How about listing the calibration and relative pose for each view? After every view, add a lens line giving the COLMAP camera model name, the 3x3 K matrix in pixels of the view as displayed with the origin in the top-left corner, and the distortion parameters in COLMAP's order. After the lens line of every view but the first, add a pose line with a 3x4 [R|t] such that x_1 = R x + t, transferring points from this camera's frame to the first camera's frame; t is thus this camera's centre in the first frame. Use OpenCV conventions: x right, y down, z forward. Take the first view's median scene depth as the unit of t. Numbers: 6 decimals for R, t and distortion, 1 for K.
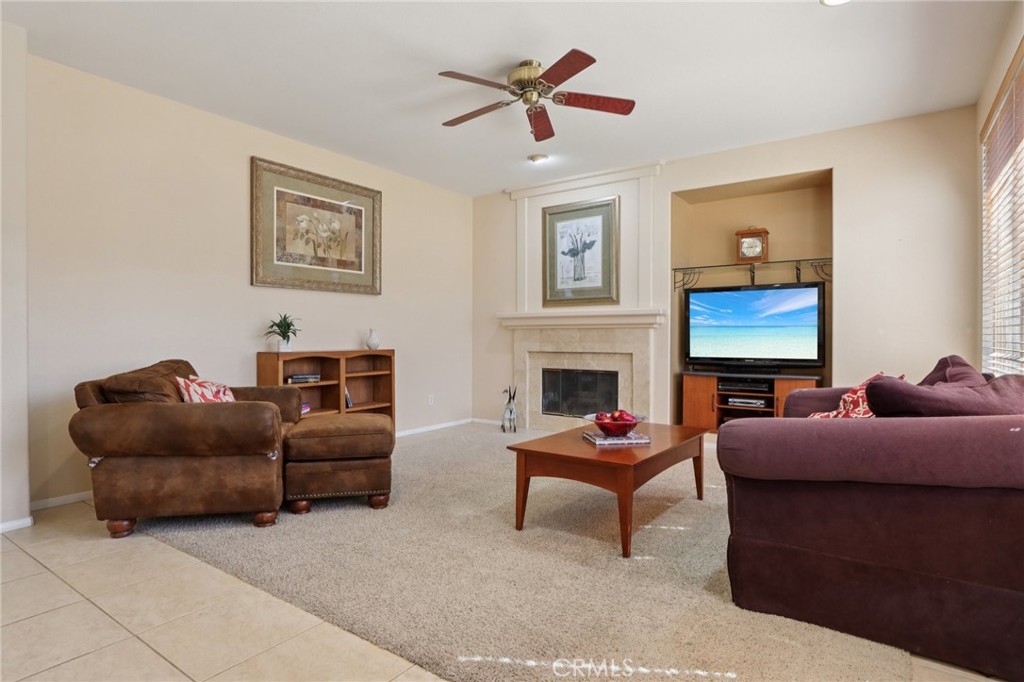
lens RADIAL K [[550.7, 0, 512.0], [0, 550.7, 341.0], [0, 0, 1]] dist [-0.002460, -0.000092]
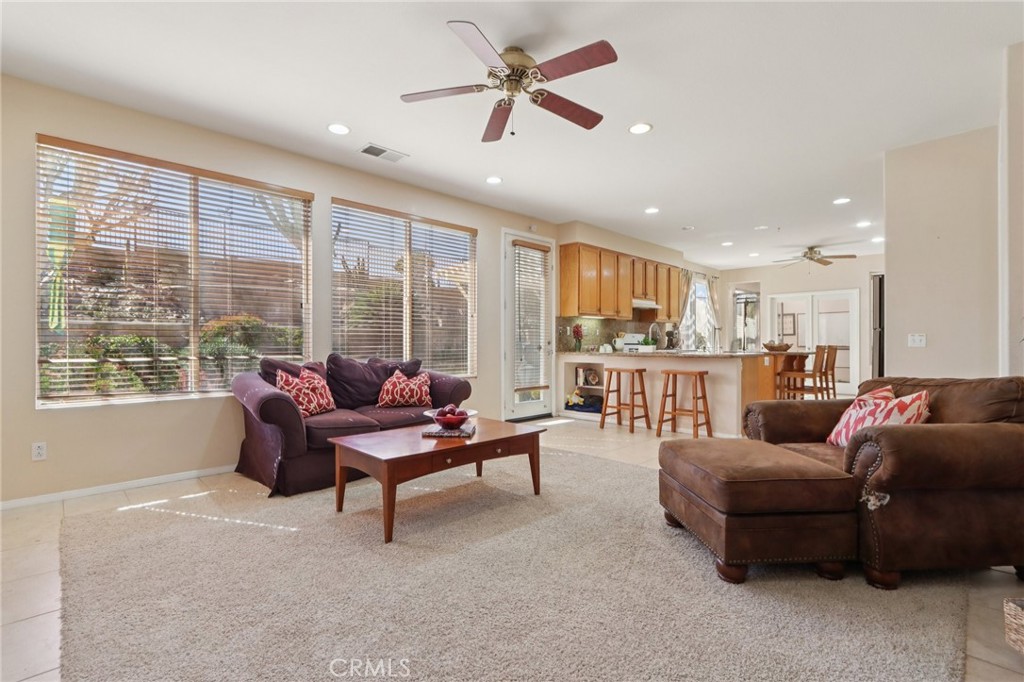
lens RADIAL K [[472.6, 0, 513.5], [0, 472.6, 340.2], [0, 0, 1]] dist [-0.003181, 0.000026]
pose [[-0.984290, 0.002488, 0.176544, -0.072109], [0.003485, 0.999980, 0.005338, -0.010925], [-0.176527, 0.005870, -0.984278, 1.170184]]
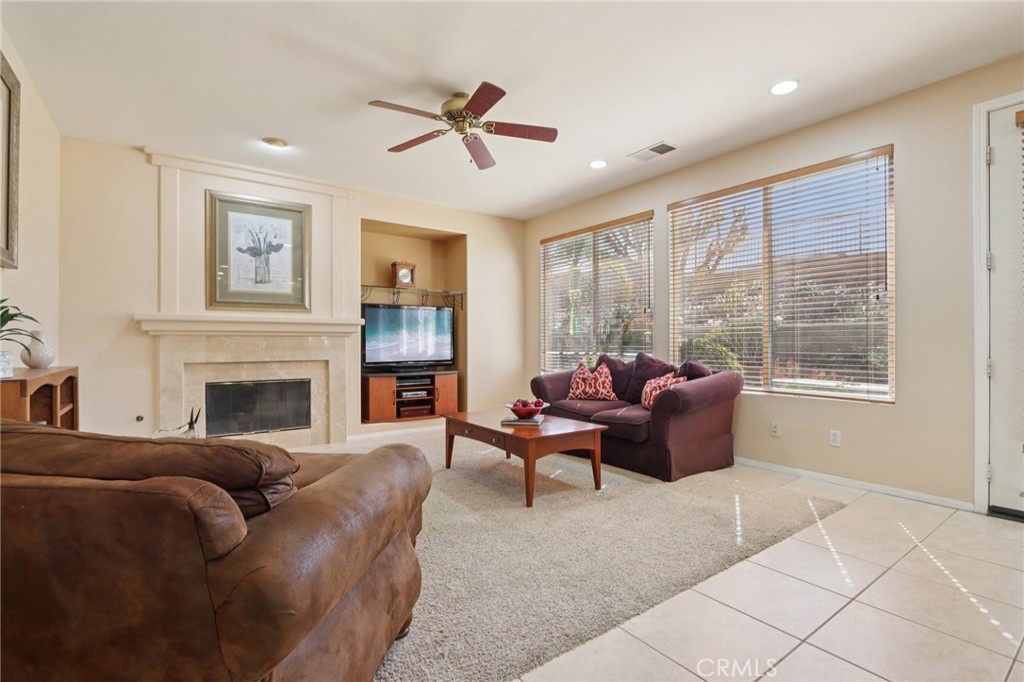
lens RADIAL K [[471.1, 0, 508.6], [0, 471.1, 342.9], [0, 0, 1]] dist [-0.007831, -0.000610]
pose [[0.327793, 0.002234, 0.944747, -0.537150], [0.011617, 0.999912, -0.006395, -0.001212], [-0.944678, 0.013072, 0.327738, 0.397637]]
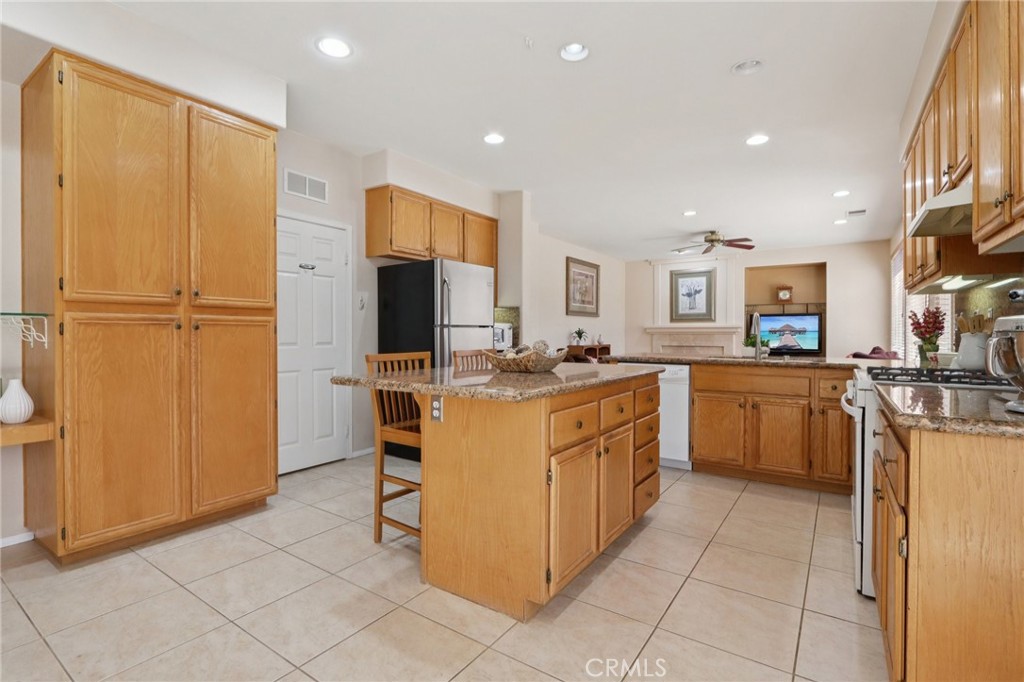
lens RADIAL K [[479.9, 0, 511.1], [0, 479.9, 336.5], [0, 0, 1]] dist [-0.013072, 0.000285]
pose [[0.999956, 0.003747, 0.008603, -0.593575], [-0.003703, 0.999980, -0.005164, -0.002817], [-0.008622, 0.005132, 0.999950, -0.765867]]
